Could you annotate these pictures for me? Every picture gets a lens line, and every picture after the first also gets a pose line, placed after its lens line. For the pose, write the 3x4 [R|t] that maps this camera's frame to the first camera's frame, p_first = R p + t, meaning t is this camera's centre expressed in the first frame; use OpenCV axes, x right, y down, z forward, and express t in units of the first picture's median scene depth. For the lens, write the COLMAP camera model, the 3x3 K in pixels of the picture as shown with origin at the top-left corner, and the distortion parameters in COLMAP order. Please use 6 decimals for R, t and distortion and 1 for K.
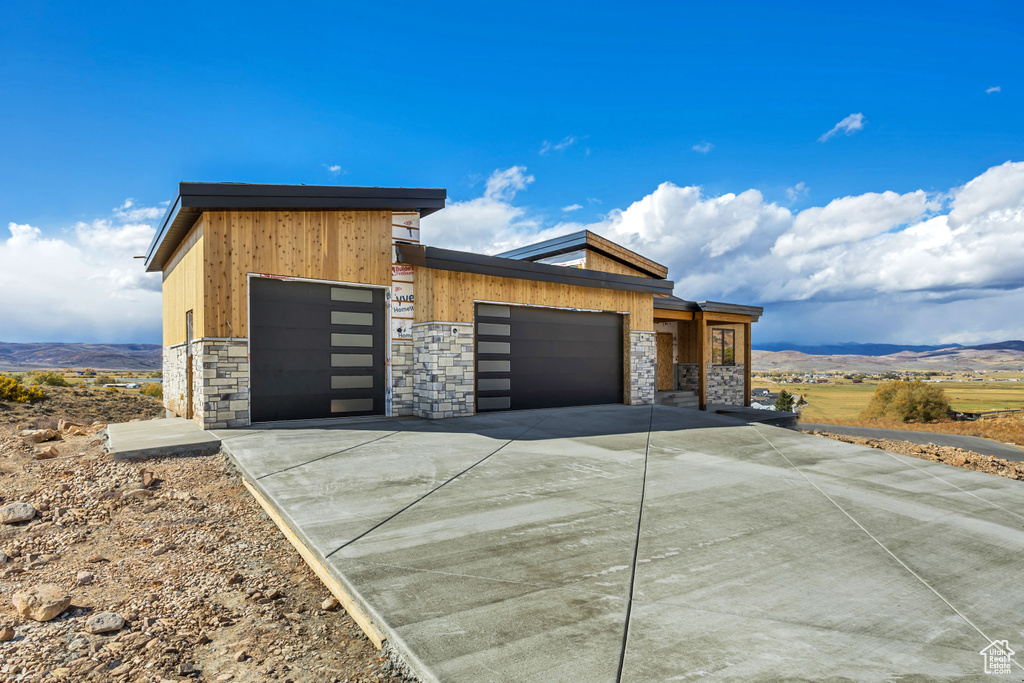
lens RADIAL K [[579.7, 0, 511.6], [0, 579.7, 371.7], [0, 0, 1]] dist [0.000837, -0.000011]
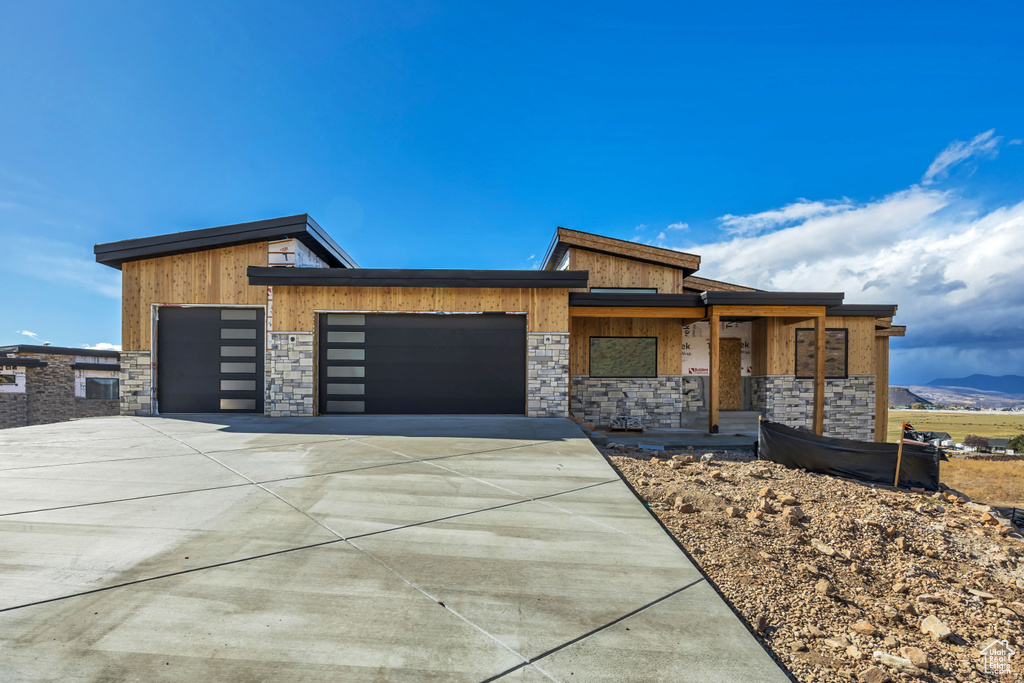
lens RADIAL K [[541.2, 0, 510.3], [0, 541.2, 405.0], [0, 0, 1]] dist [0.000367, 0.000143]
pose [[0.807525, 0.014501, -0.589655, 0.849873], [-0.012134, 0.999895, 0.007972, 0.042452], [0.589708, 0.000718, 0.807616, 0.400156]]
